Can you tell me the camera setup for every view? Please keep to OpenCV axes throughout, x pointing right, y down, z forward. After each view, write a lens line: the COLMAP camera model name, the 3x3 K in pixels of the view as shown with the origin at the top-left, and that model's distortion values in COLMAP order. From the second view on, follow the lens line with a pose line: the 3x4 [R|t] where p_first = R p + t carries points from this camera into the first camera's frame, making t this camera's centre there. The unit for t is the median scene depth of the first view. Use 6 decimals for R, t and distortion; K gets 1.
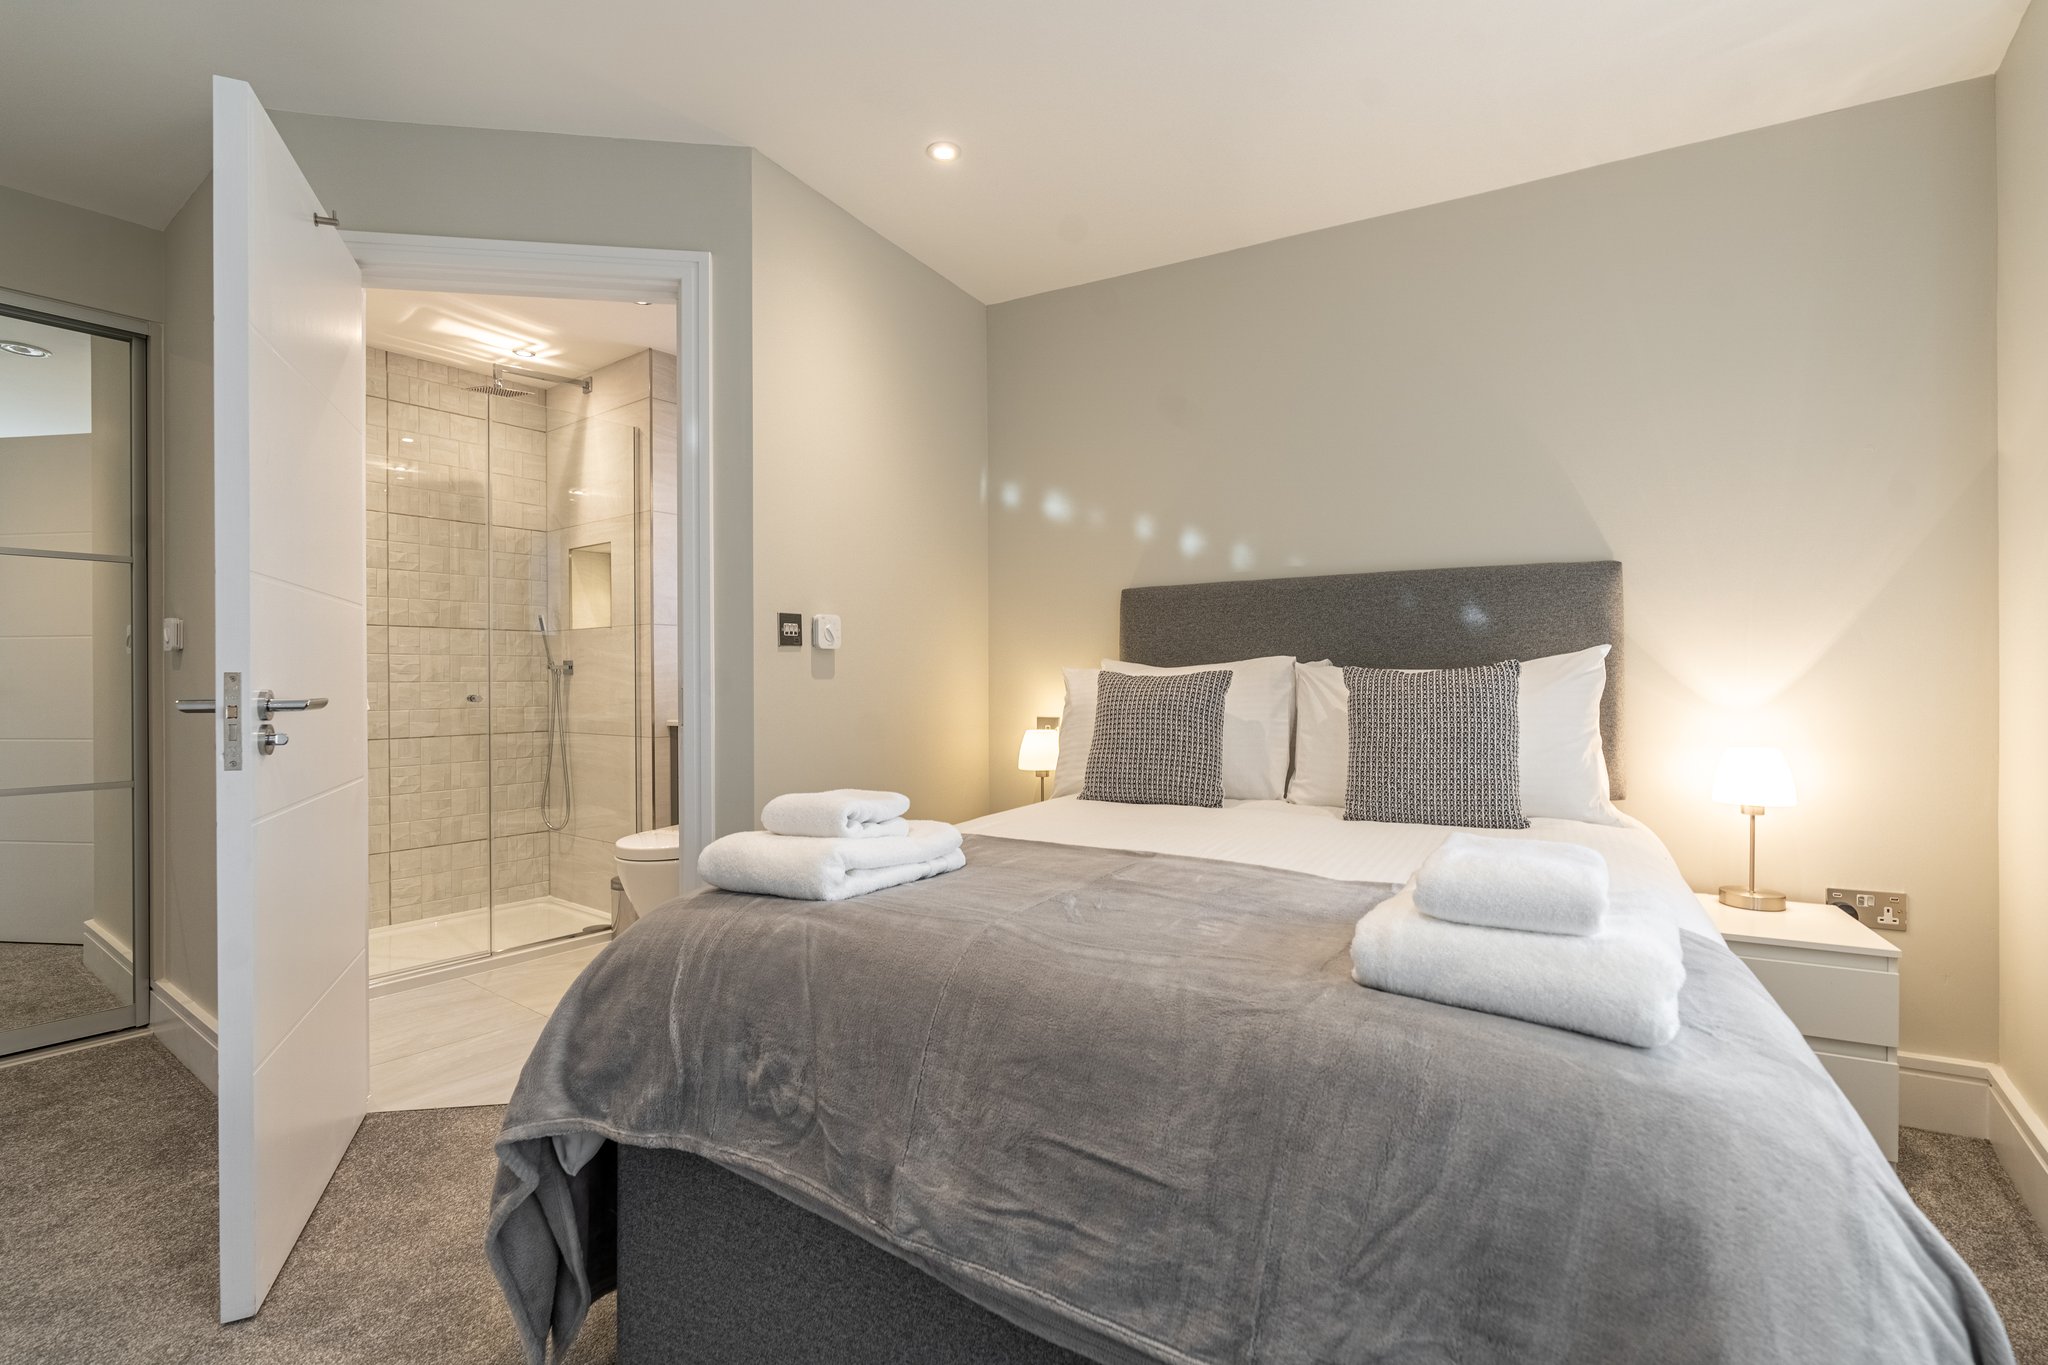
lens RADIAL K [[925.9, 0, 1027.3], [0, 925.9, 681.6], [0, 0, 1]] dist [-0.011936, -0.000050]
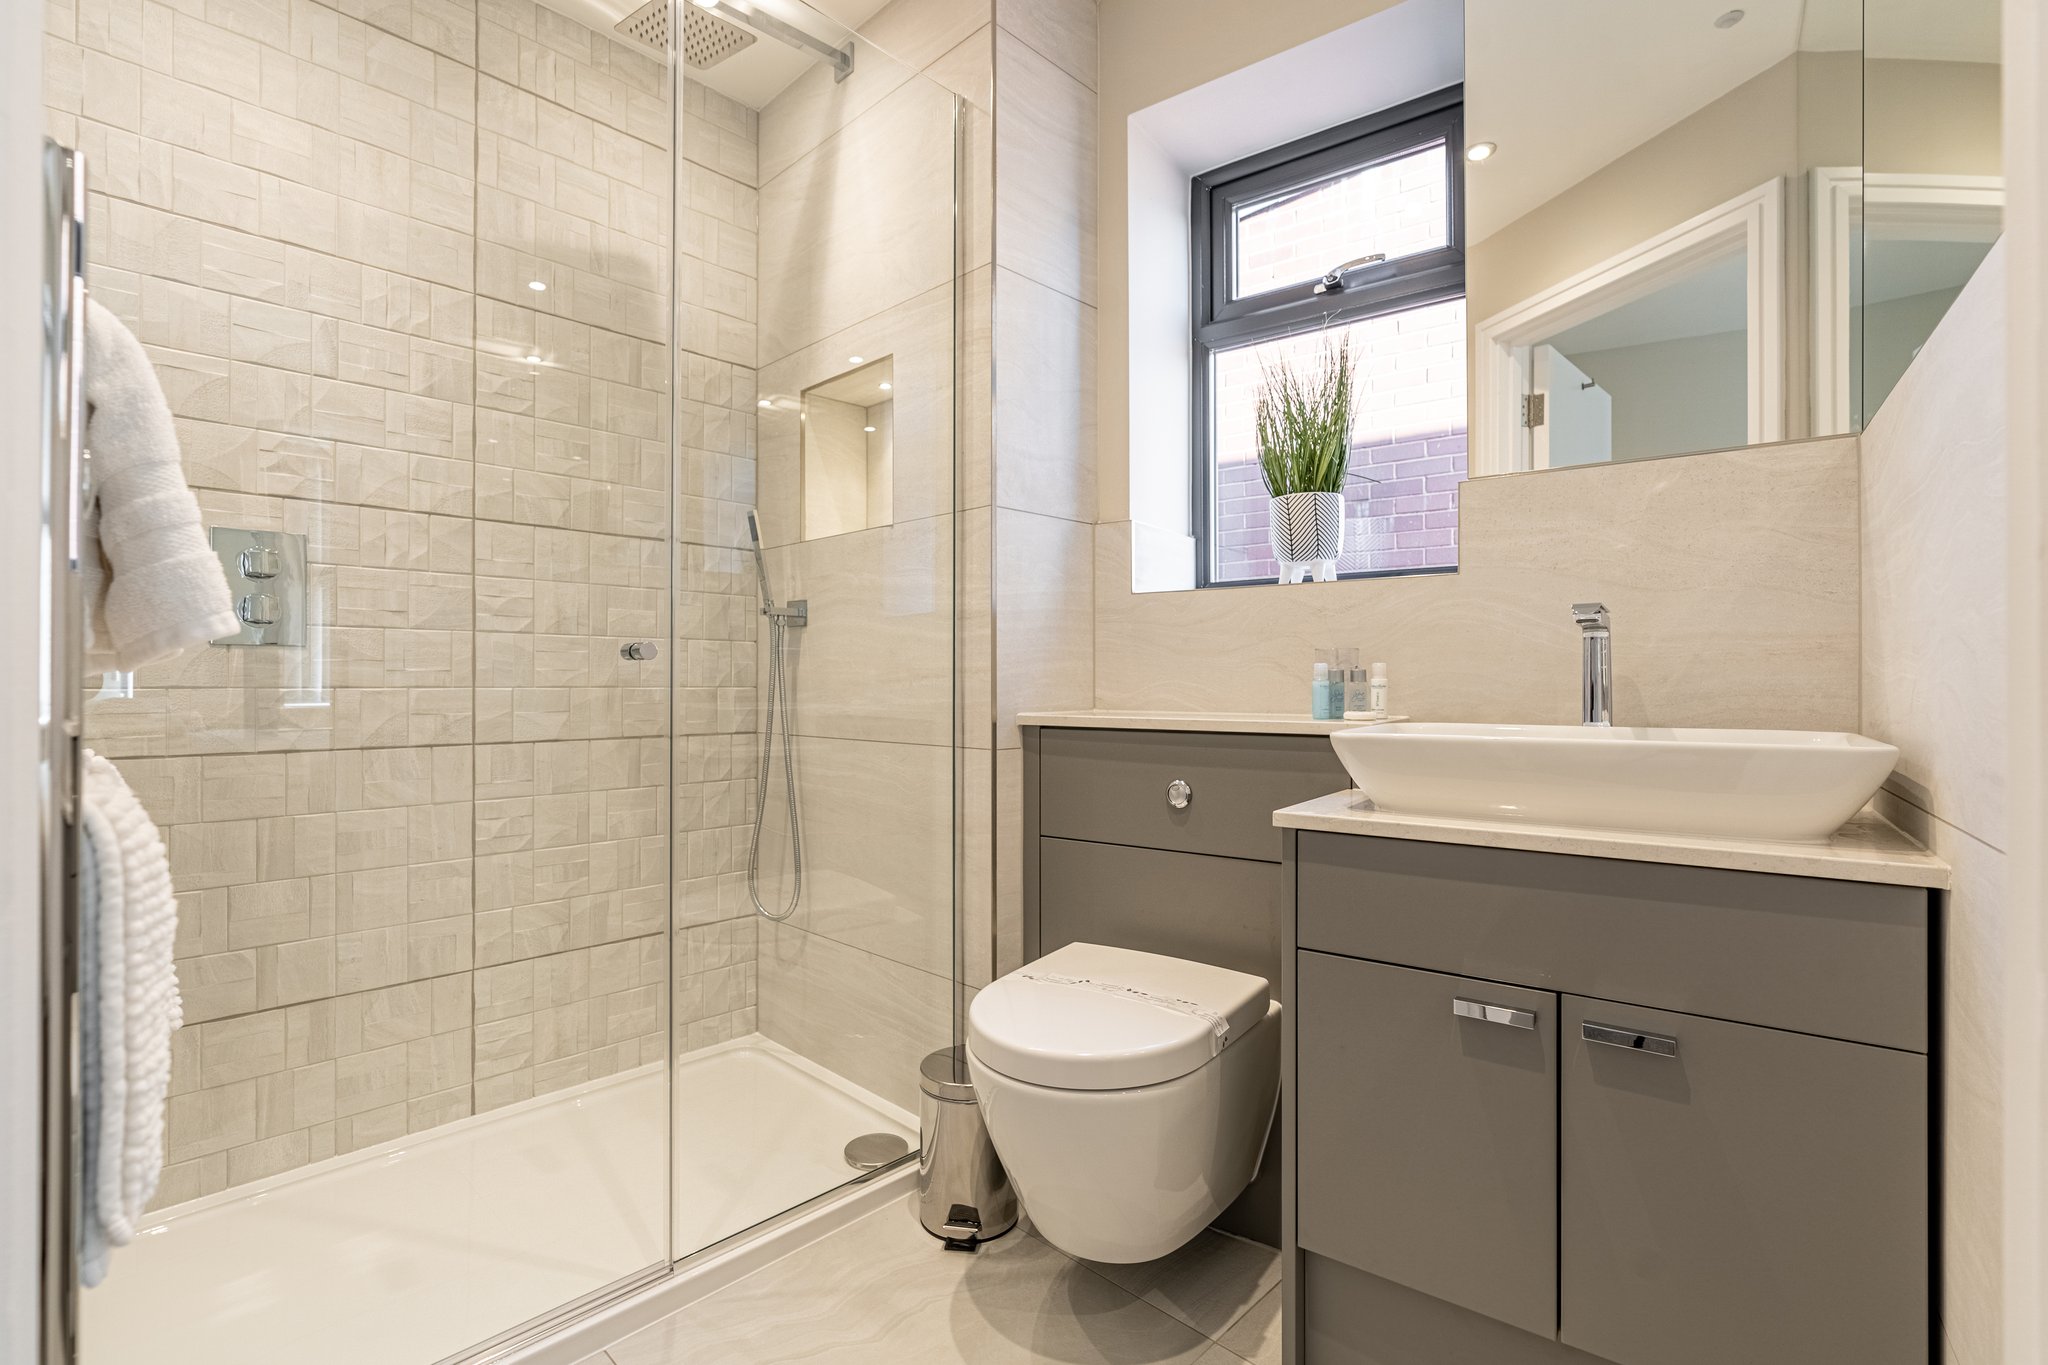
lens RADIAL K [[925.9, 0, 1020.6], [0, 925.9, 685.5], [0, 0, 1]] dist [-0.011936, -0.000050]
pose [[0.991098, 0.007617, -0.132920, -0.309646], [-0.007713, 0.999970, -0.000203, 0.026231], [0.132914, 0.001227, 0.991127, 0.506469]]
